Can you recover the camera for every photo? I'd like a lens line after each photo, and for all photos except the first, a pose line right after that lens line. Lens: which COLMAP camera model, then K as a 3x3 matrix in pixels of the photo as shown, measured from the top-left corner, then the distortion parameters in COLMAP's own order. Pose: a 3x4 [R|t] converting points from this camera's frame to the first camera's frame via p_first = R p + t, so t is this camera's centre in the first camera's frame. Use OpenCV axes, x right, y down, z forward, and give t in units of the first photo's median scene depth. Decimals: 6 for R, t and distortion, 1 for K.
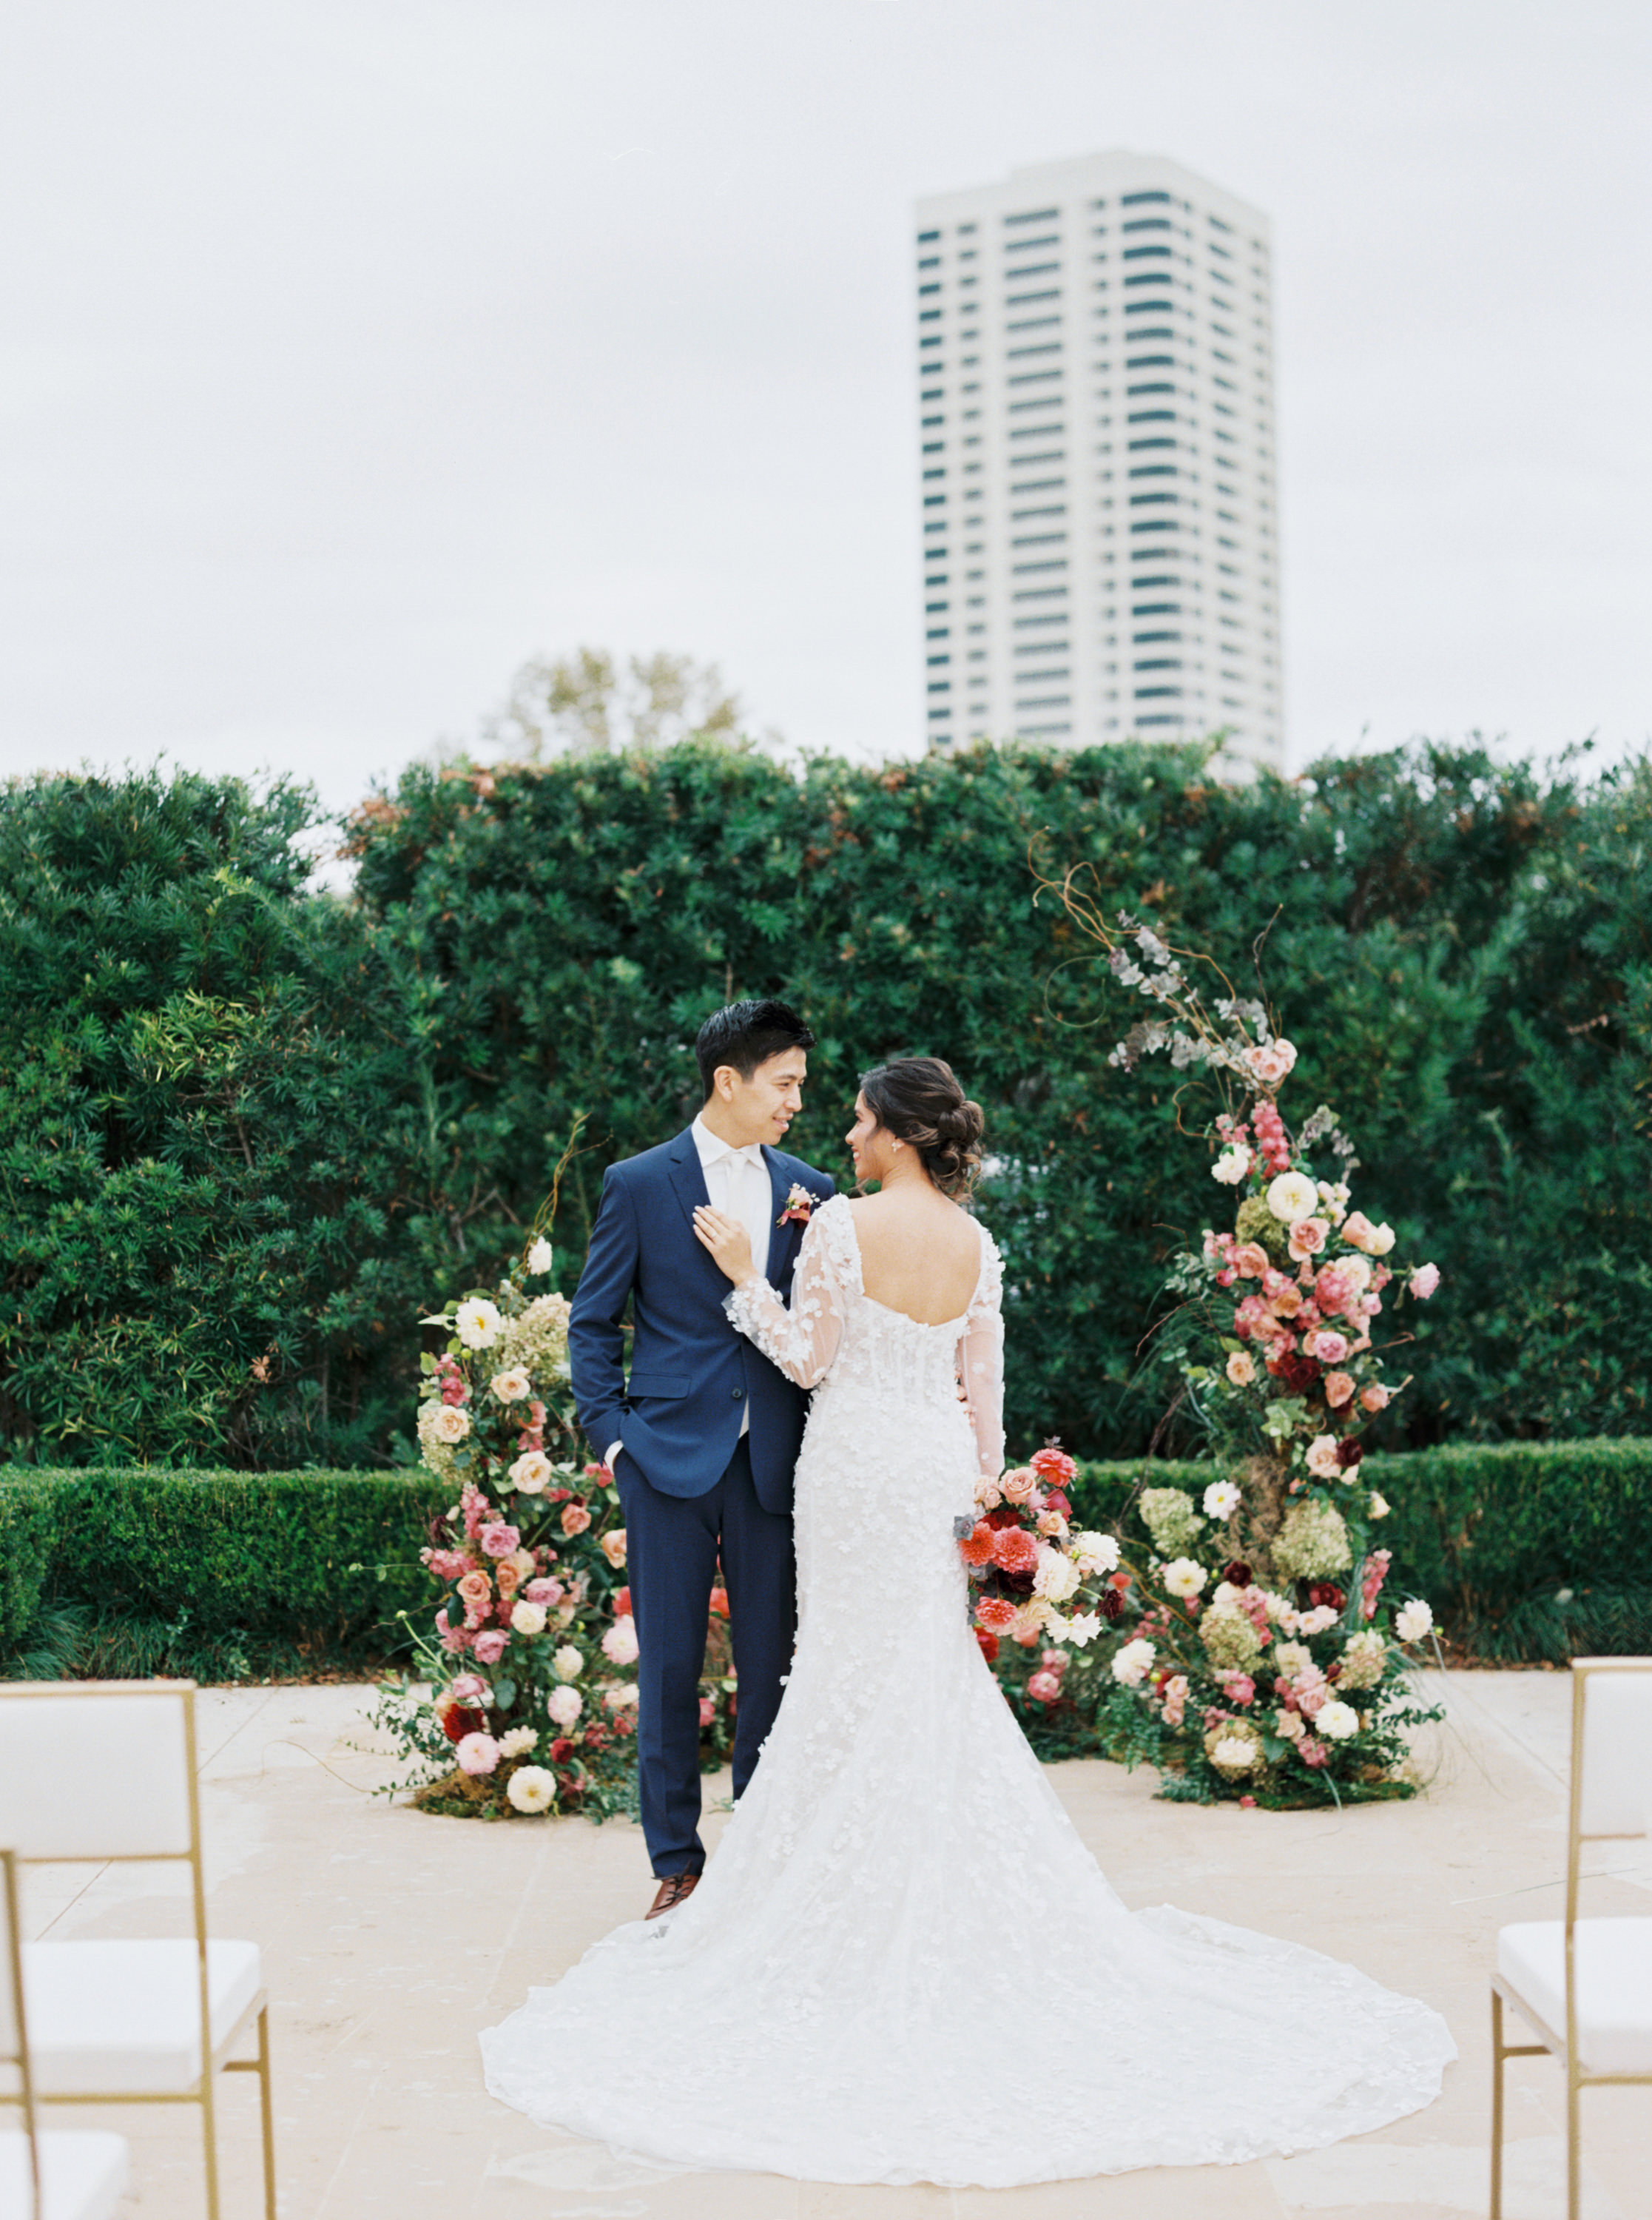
lens RADIAL K [[3389.4, 0, 895.7], [0, 3389.4, 1224.7], [0, 0, 1]] dist [-0.111062, -0.203486]
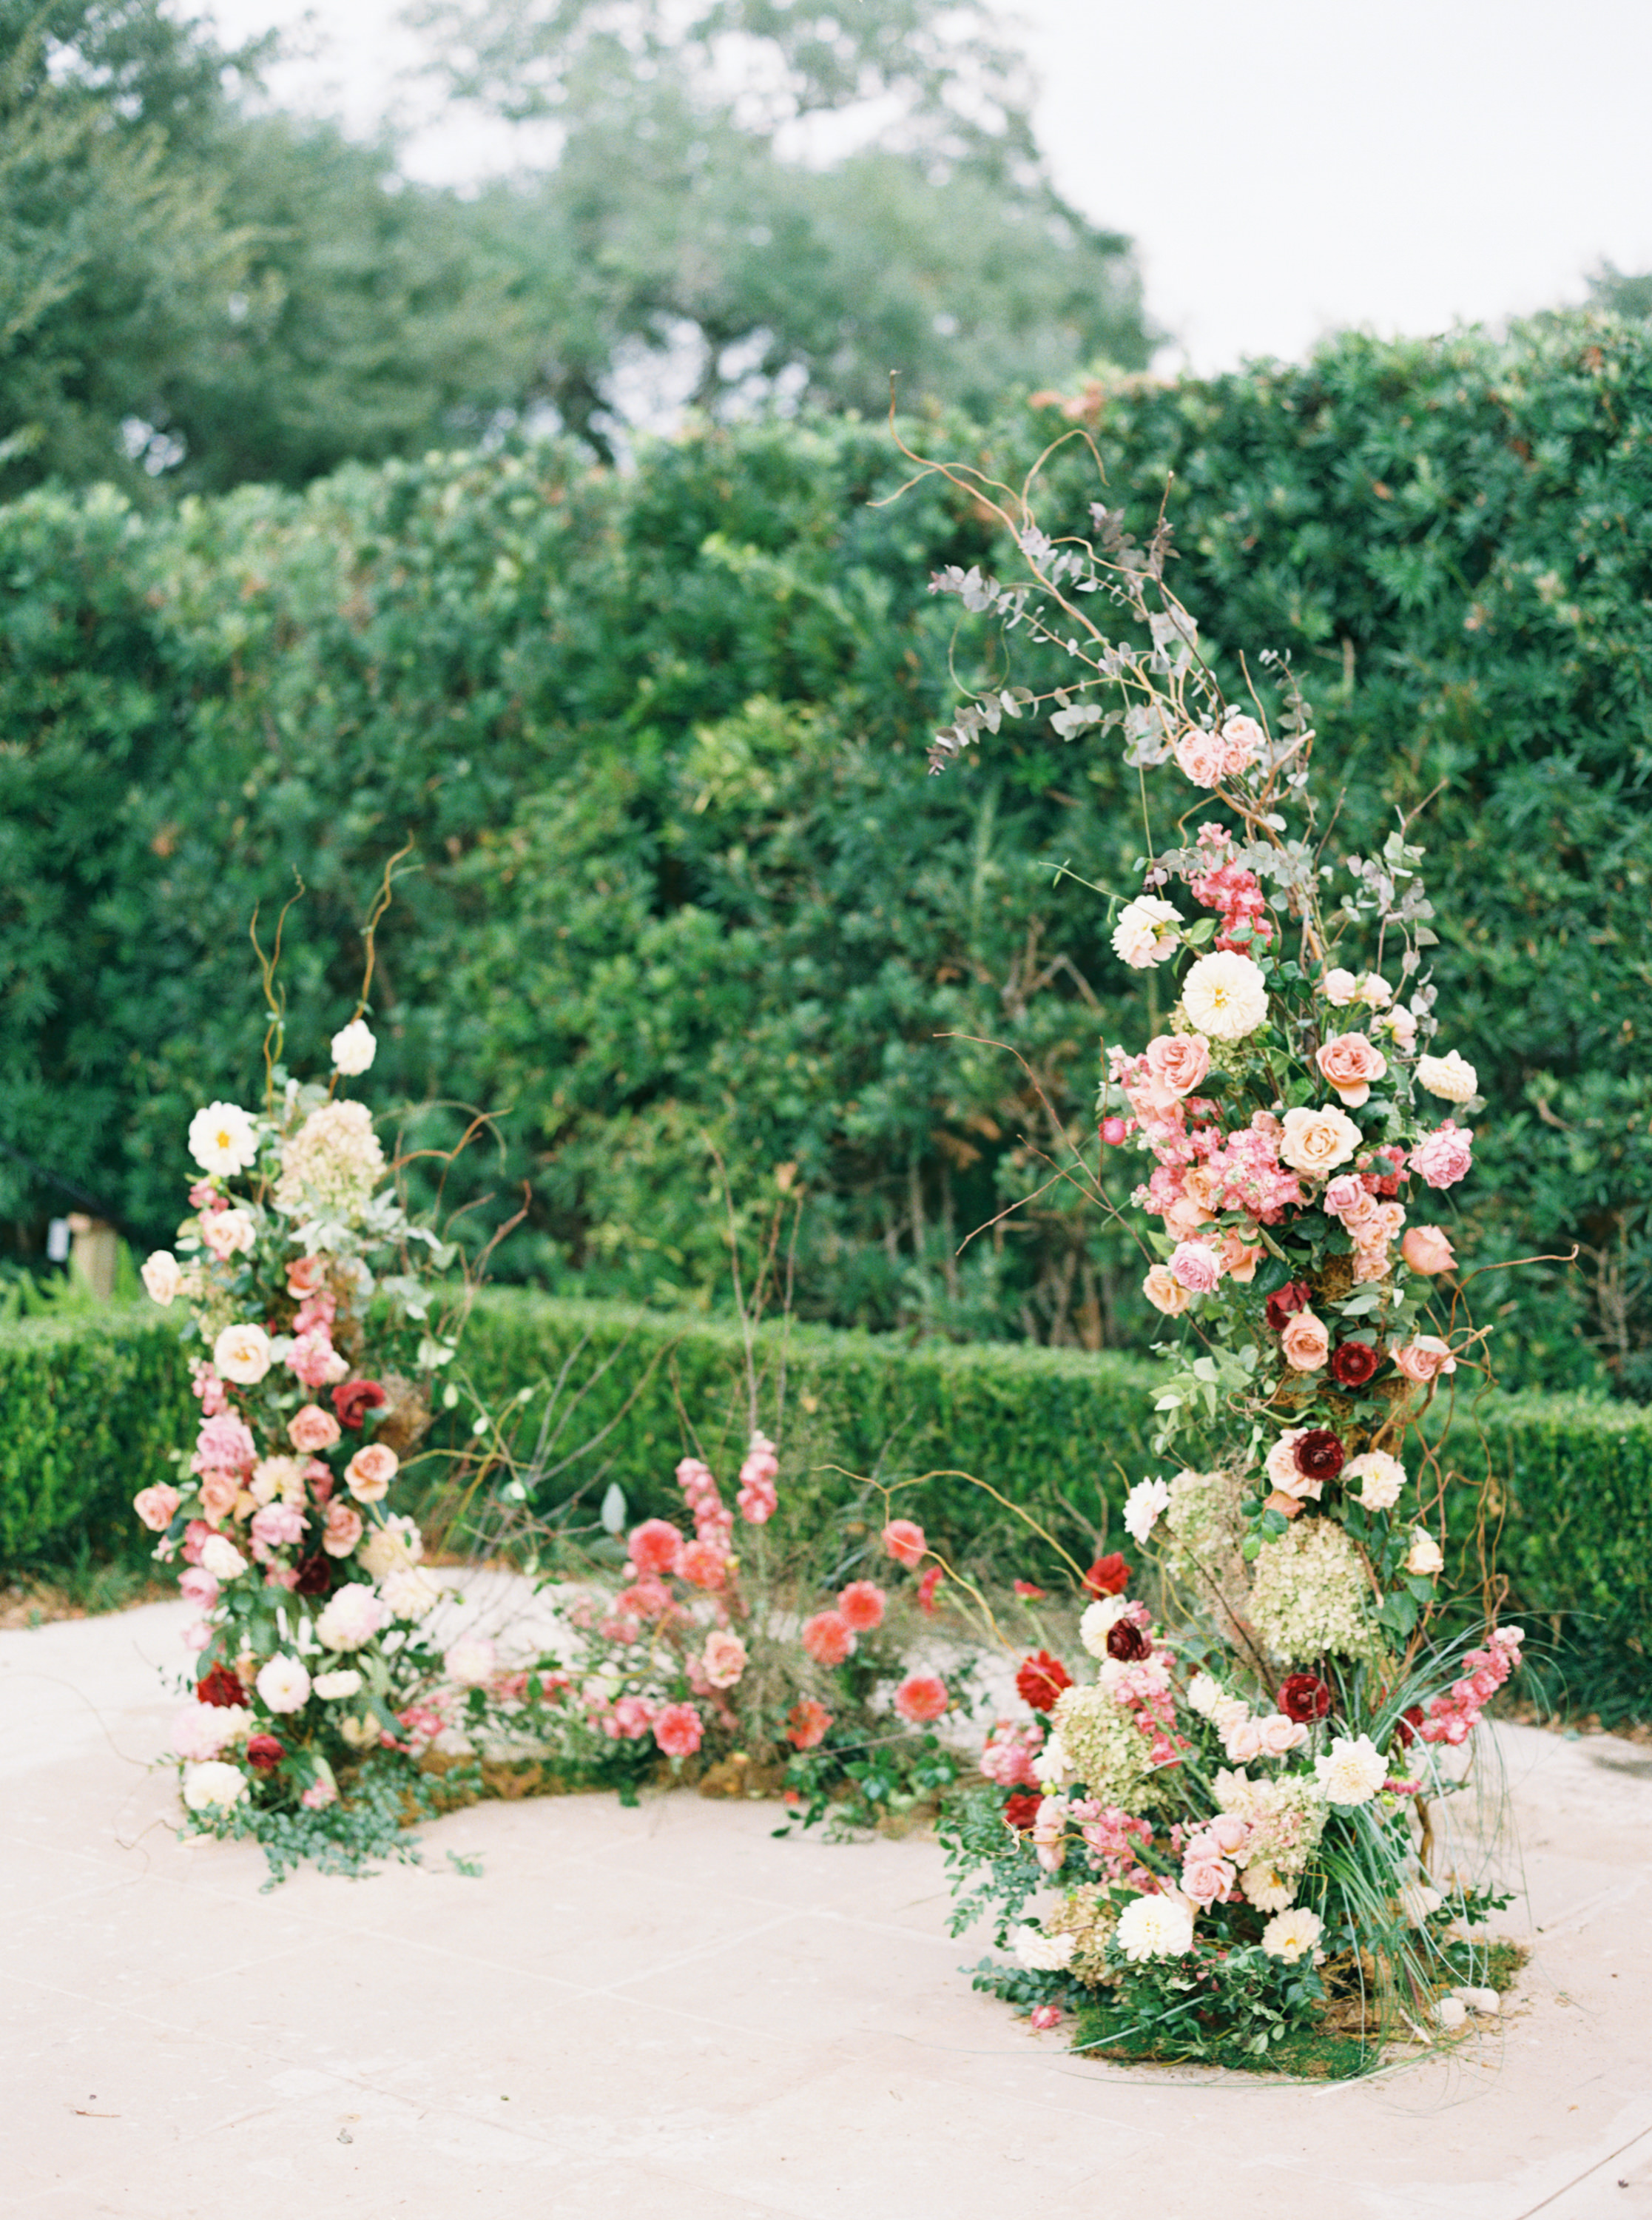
lens RADIAL K [[3389.4, 0, 895.7], [0, 3389.4, 1224.7], [0, 0, 1]] dist [-0.111062, -0.203486]
pose [[0.778184, 0.069791, -0.624146, 0.323677], [-0.025642, 0.996508, 0.079458, -0.009746], [0.627512, -0.045829, 0.777257, 0.398365]]
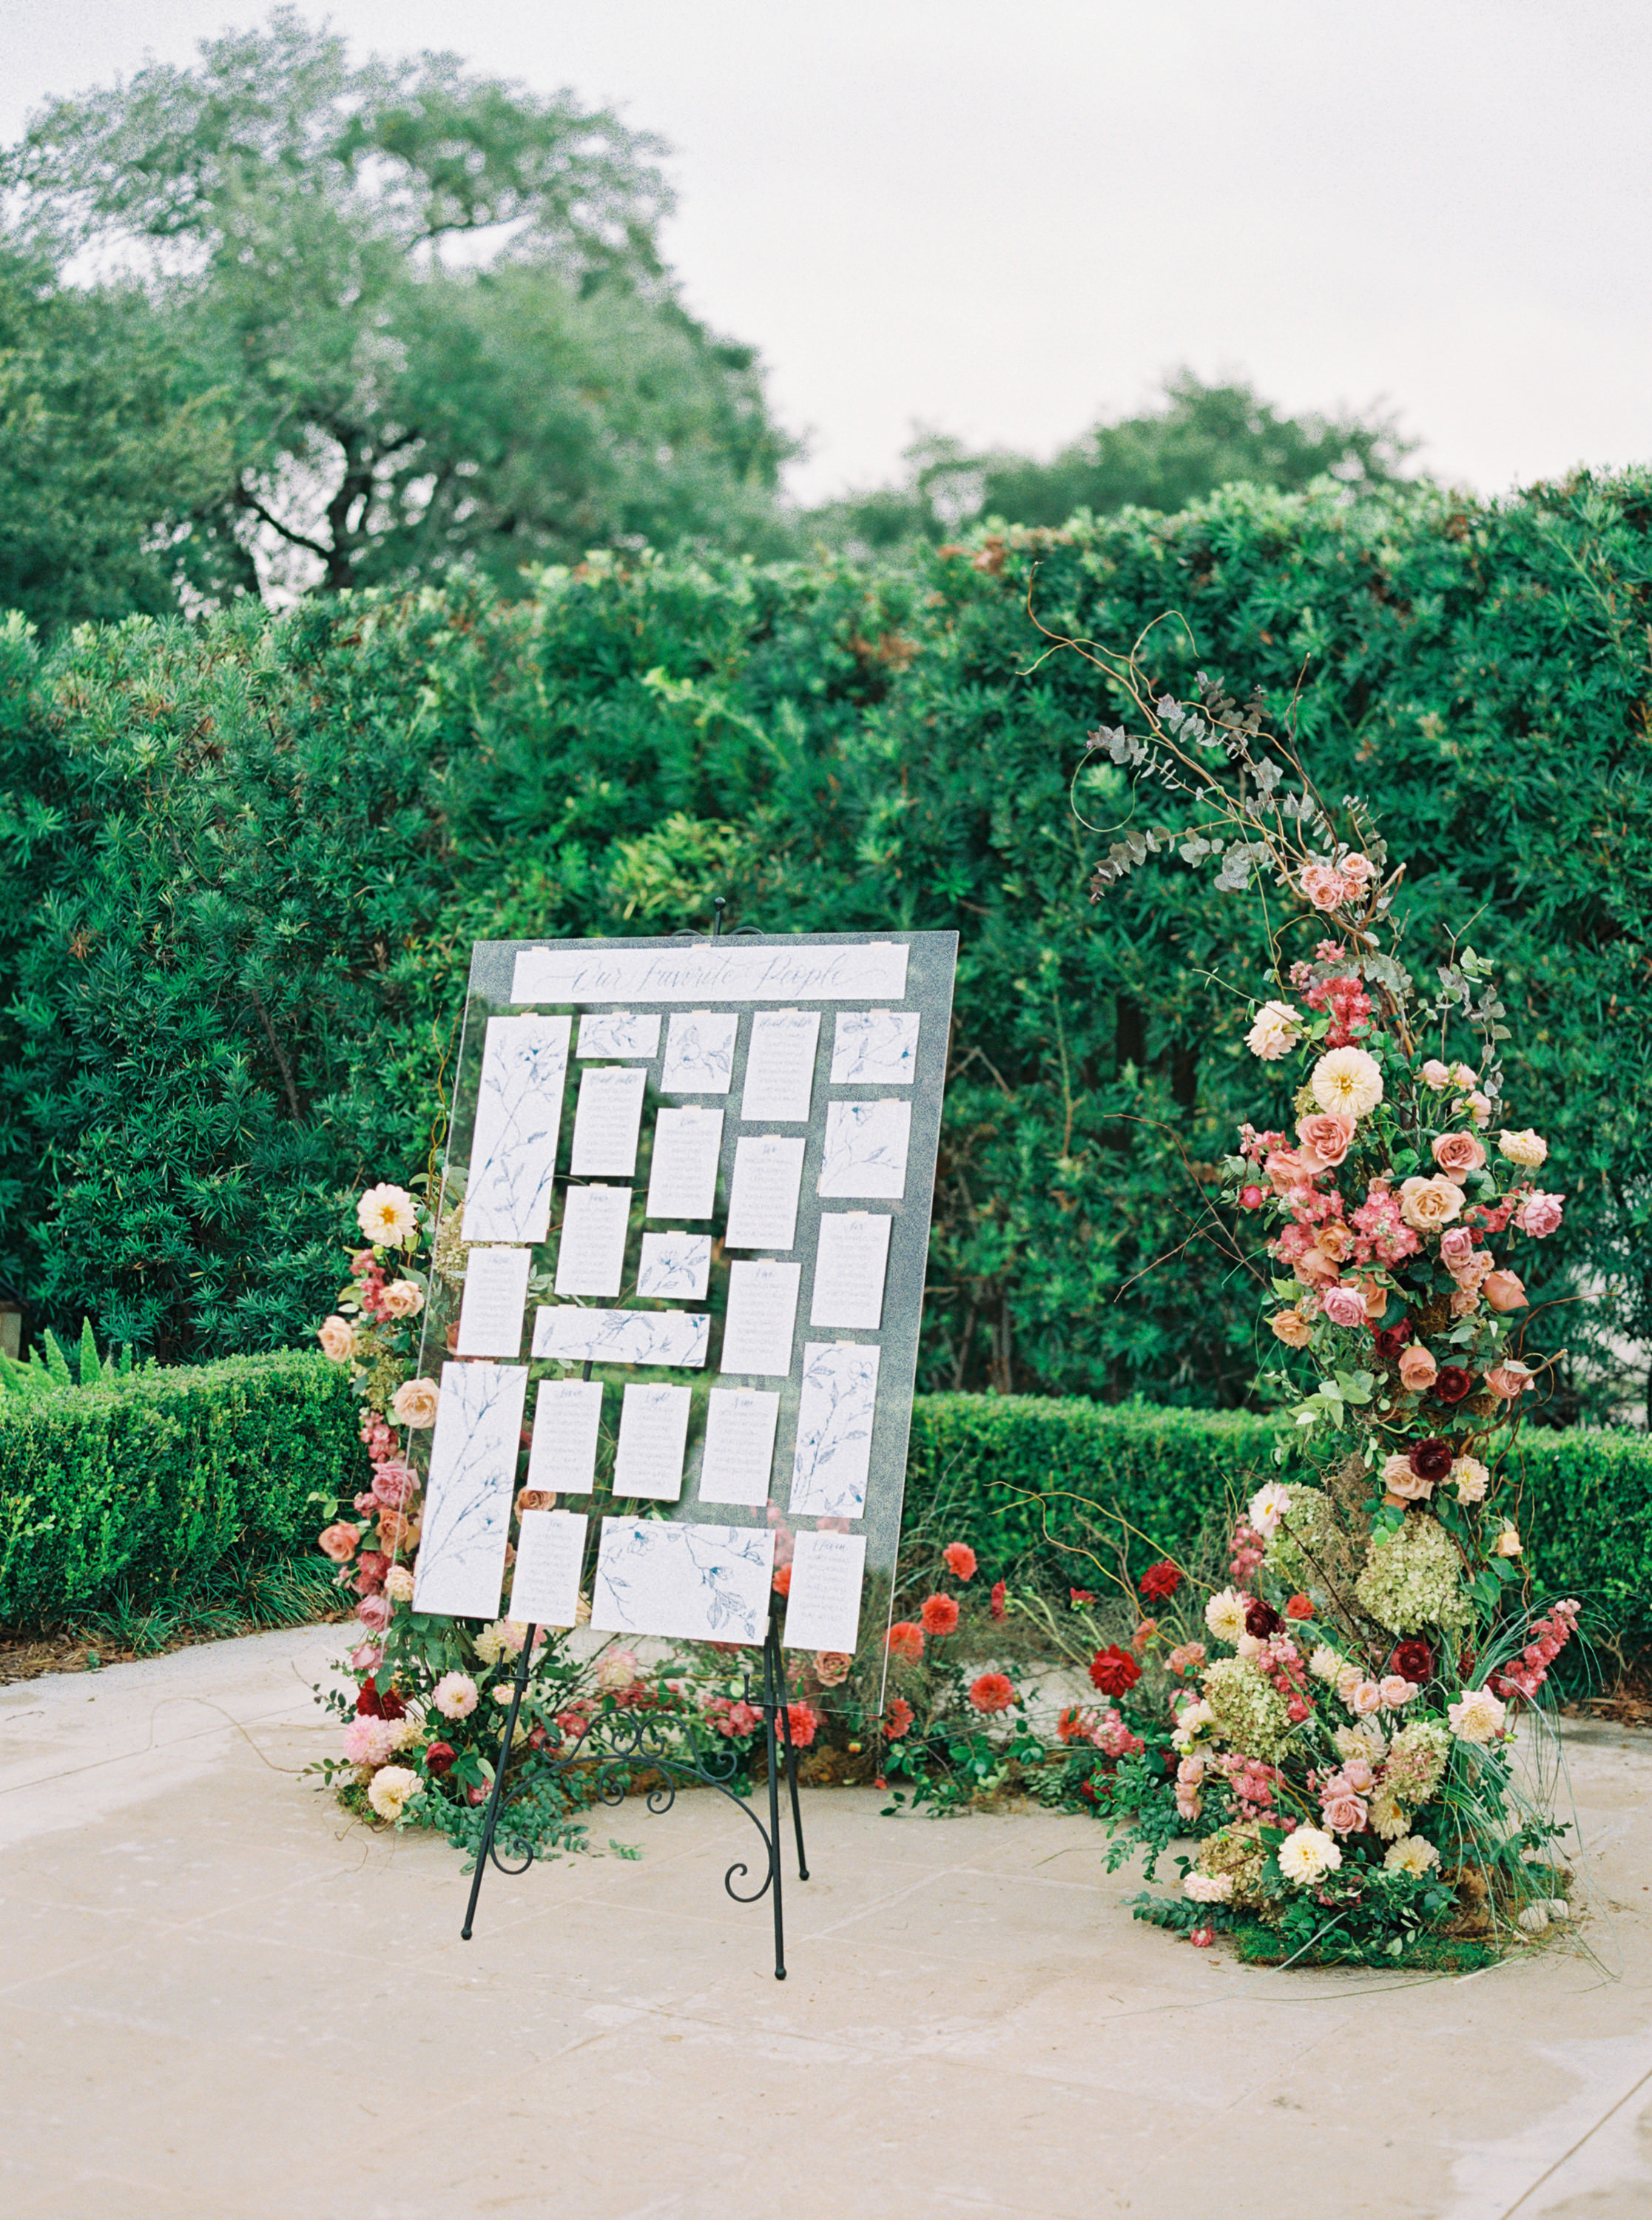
lens RADIAL K [[3382.9, 0, 825.8], [0, 3382.9, 1191.6], [0, 0, 1]] dist [-0.146357, -0.012357]
pose [[0.846022, 0.038005, -0.531791, 0.295426], [-0.018744, 0.998960, 0.041572, -0.008939], [0.532818, -0.025203, 0.845854, 0.277780]]
